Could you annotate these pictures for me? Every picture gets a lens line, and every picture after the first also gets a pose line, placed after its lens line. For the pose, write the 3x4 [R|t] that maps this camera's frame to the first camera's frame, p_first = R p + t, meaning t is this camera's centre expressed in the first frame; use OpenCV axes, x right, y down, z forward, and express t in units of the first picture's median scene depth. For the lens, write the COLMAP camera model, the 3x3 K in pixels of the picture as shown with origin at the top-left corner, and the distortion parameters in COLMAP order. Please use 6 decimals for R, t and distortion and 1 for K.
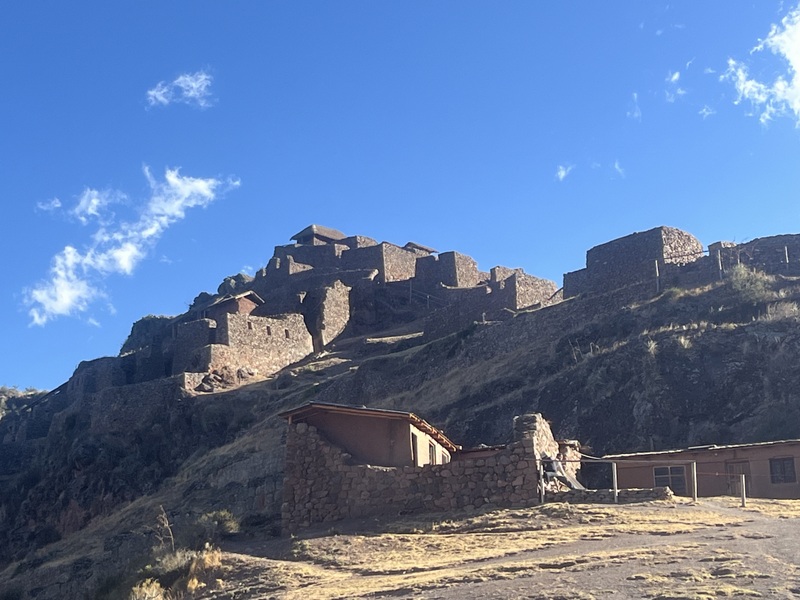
lens RADIAL K [[1553.6, 0, 398.3], [0, 1553.6, 297.2], [0, 0, 1]] dist [0.095338, 0.000000]
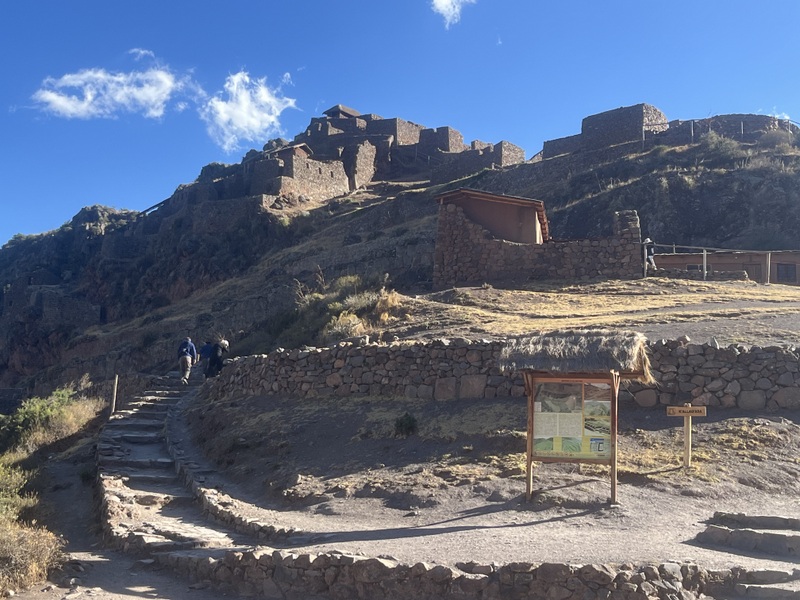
lens RADIAL K [[1021.0, 0, 397.0], [0, 1021.0, 304.8], [0, 0, 1]] dist [0.074287, 0.000000]
pose [[0.996263, 0.070020, 0.050567, -0.062720], [-0.075752, 0.989620, 0.122122, 0.028047], [-0.041491, -0.125496, 0.991226, 0.072154]]
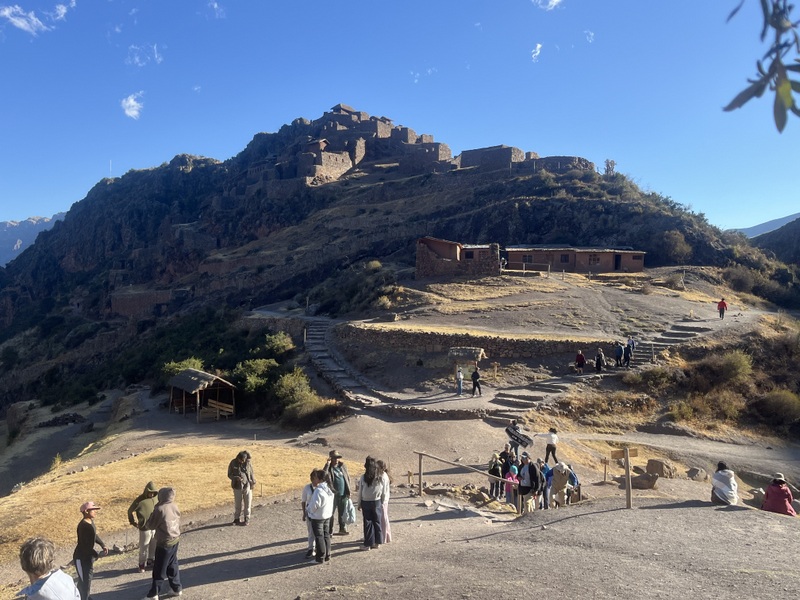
lens RADIAL K [[665.3, 0, 396.4], [0, 665.3, 300.1], [0, 0, 1]] dist [0.077709, -0.002459]
pose [[0.993710, 0.043410, 0.103223, -0.106542], [-0.070129, 0.959899, 0.271433, -0.071743], [-0.087301, -0.276965, 0.956906, -0.122833]]
